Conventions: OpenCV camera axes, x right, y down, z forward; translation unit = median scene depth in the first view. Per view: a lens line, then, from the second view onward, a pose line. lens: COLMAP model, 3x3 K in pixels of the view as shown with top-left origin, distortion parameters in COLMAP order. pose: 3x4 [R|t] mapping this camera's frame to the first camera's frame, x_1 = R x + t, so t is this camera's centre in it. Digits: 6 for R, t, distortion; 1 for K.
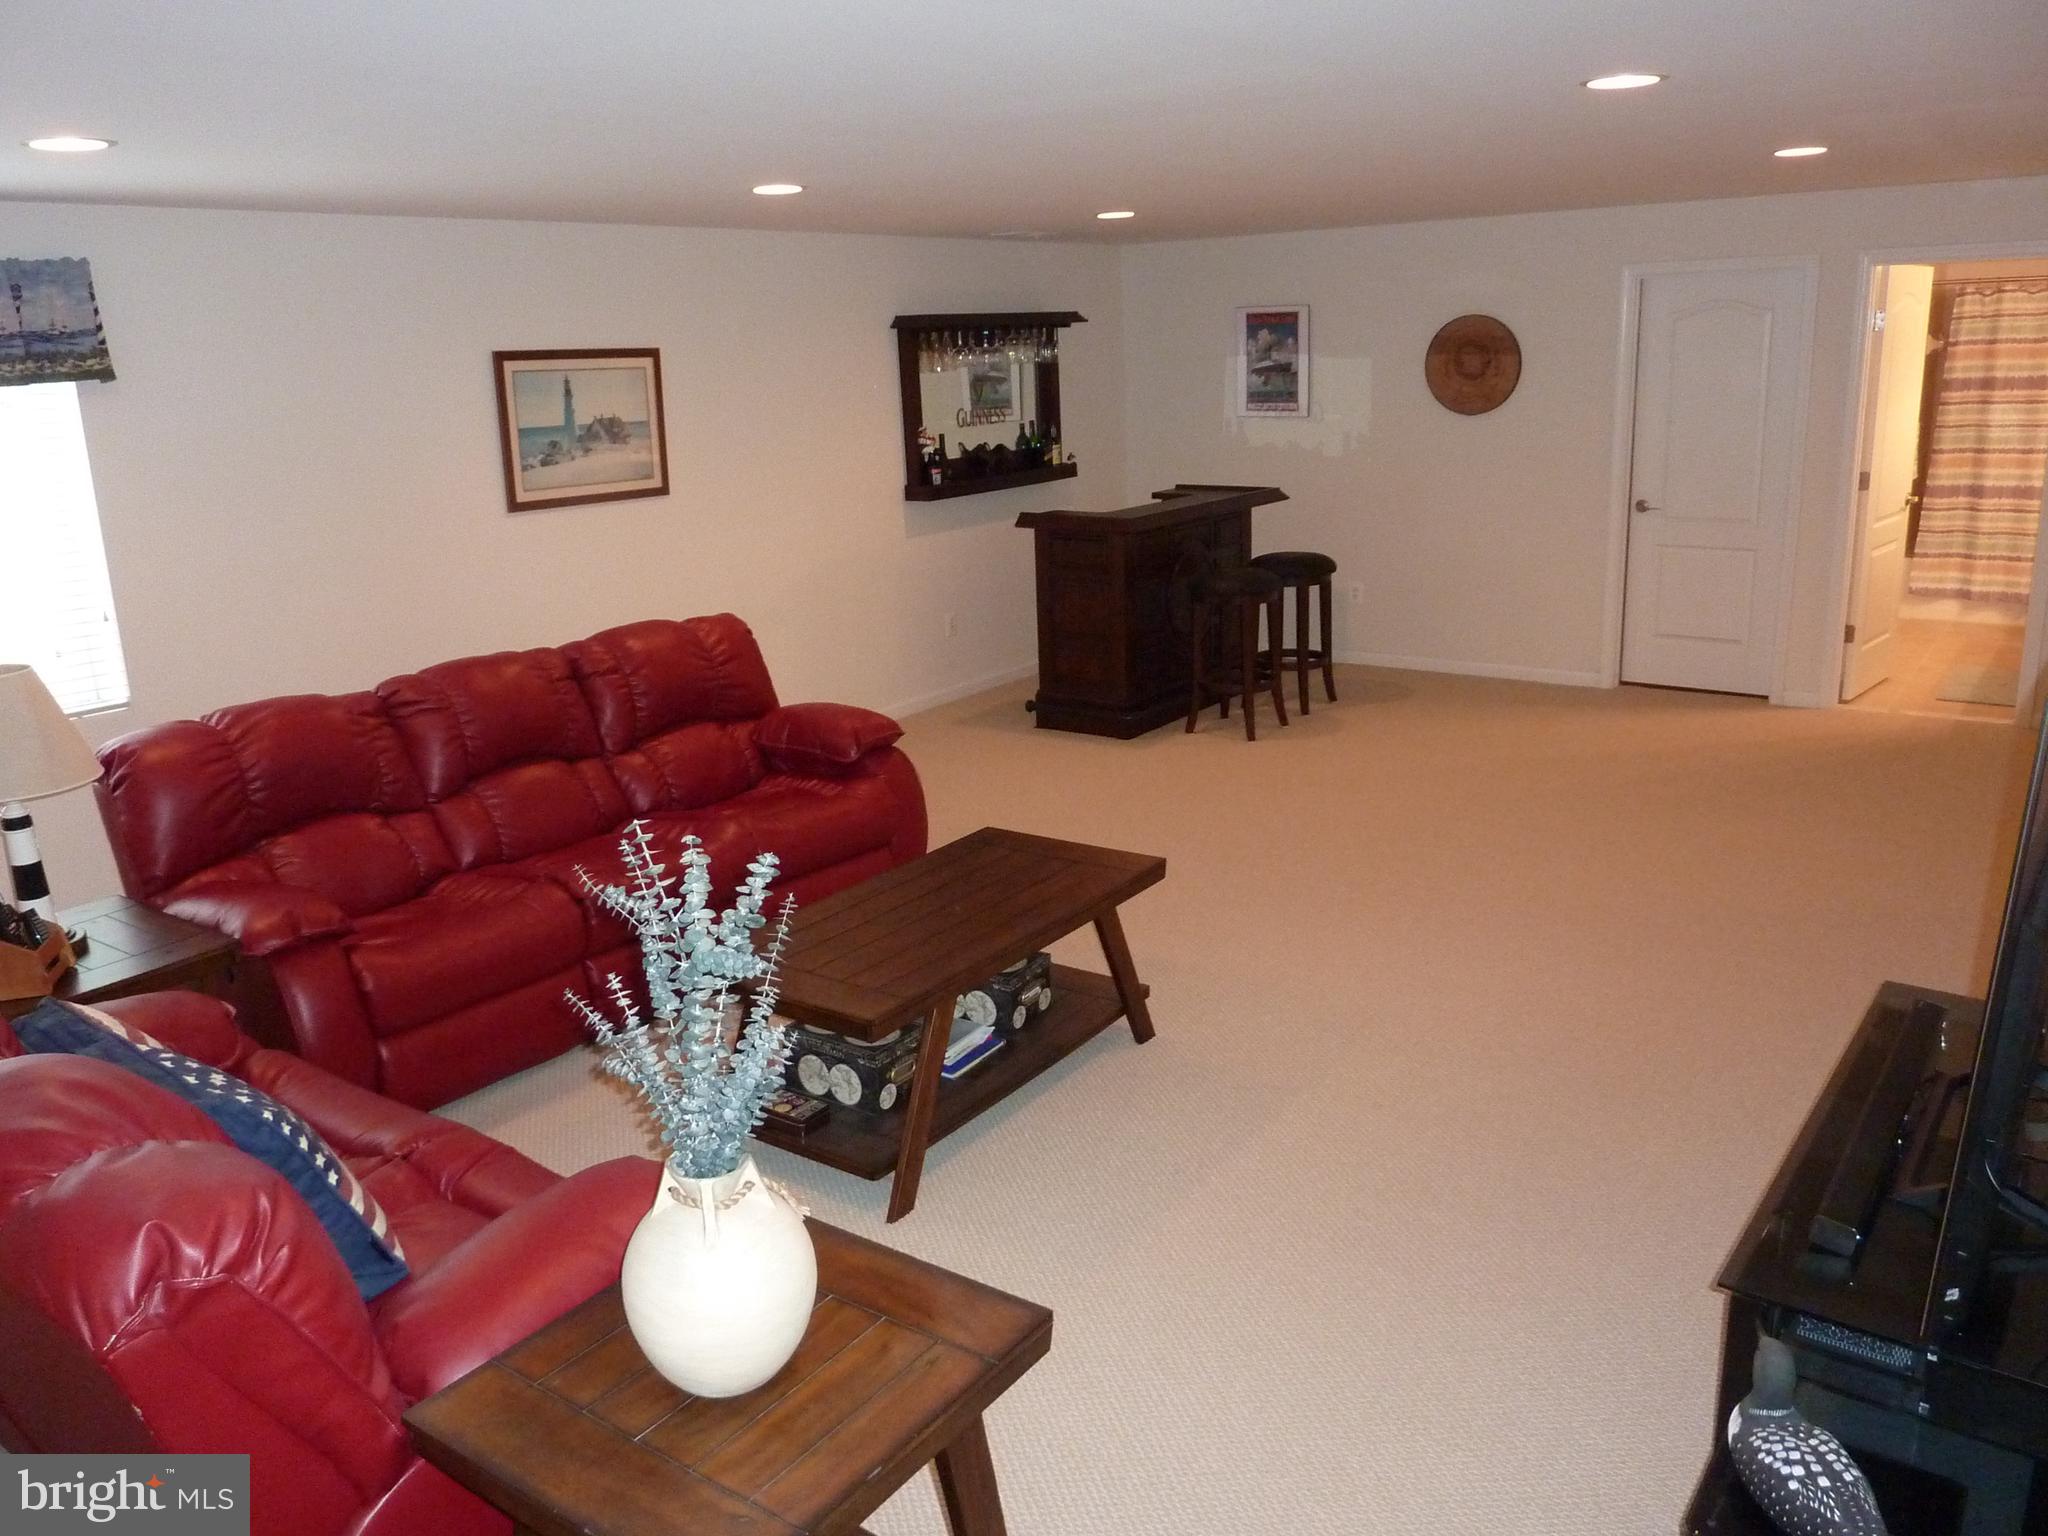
lens RADIAL K [[1554.9, 0, 1024.0], [0, 1554.9, 768.0], [0, 0, 1]] dist [-0.016984, -0.006348]
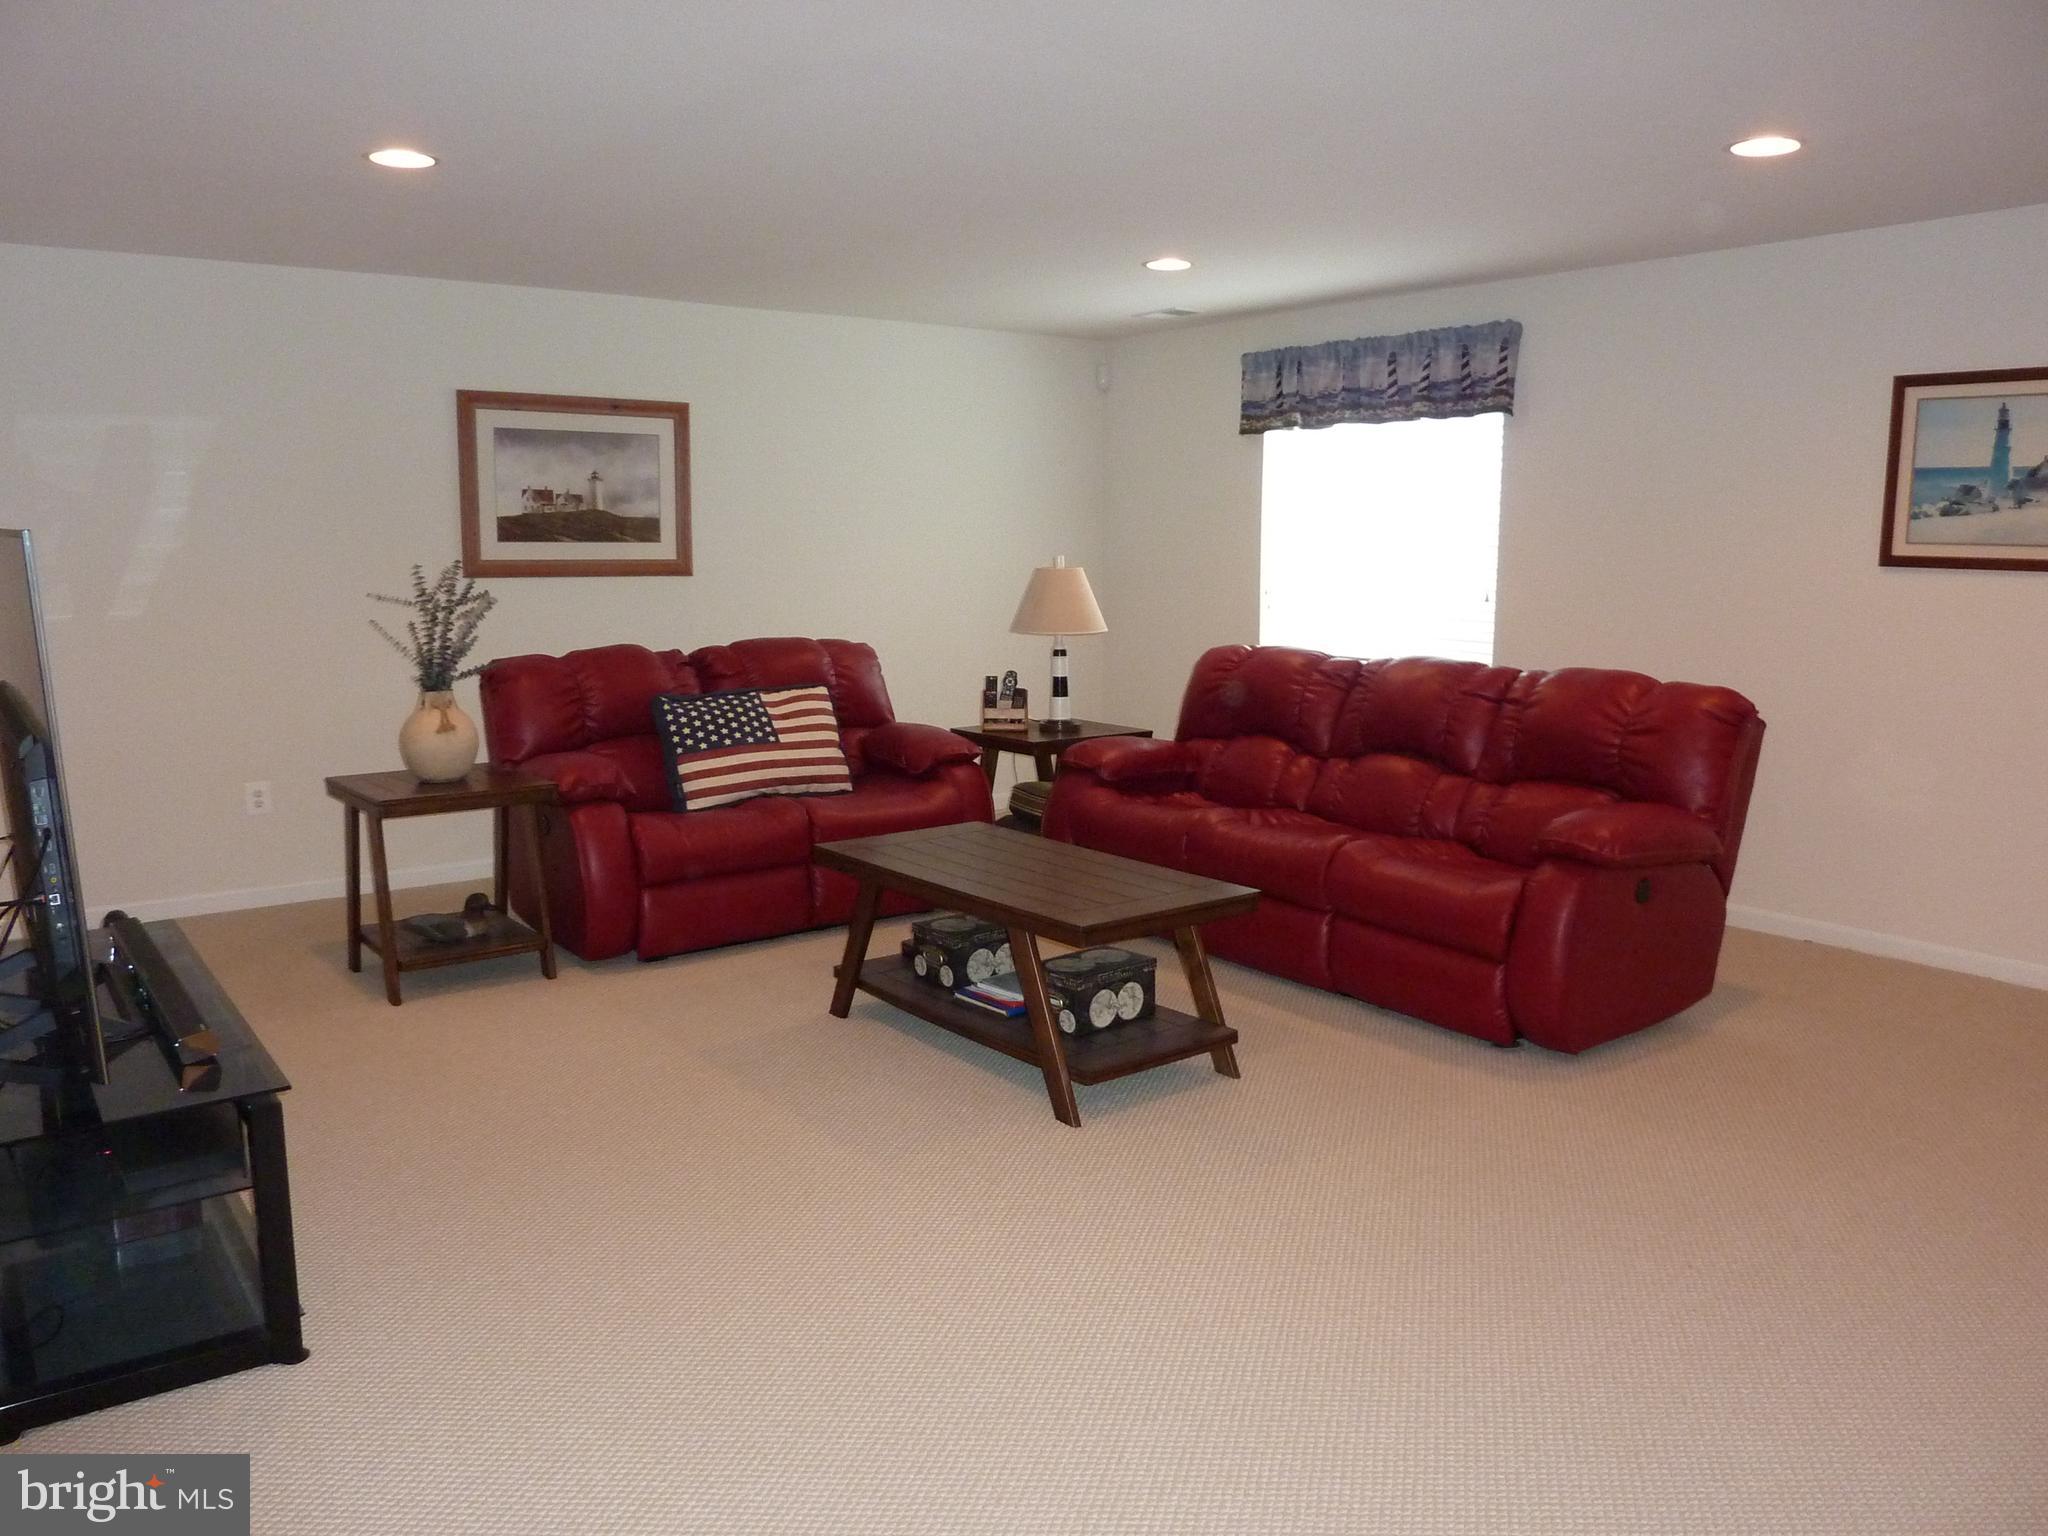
lens RADIAL K [[1554.9, 0, 1024.0], [0, 1554.9, 768.0], [0, 0, 1]] dist [-0.016984, -0.006348]
pose [[-0.283584, 0.182982, -0.941327, 0.616410], [-0.242307, 0.936099, 0.254963, -0.163240], [0.927829, 0.300394, -0.221125, 0.786086]]
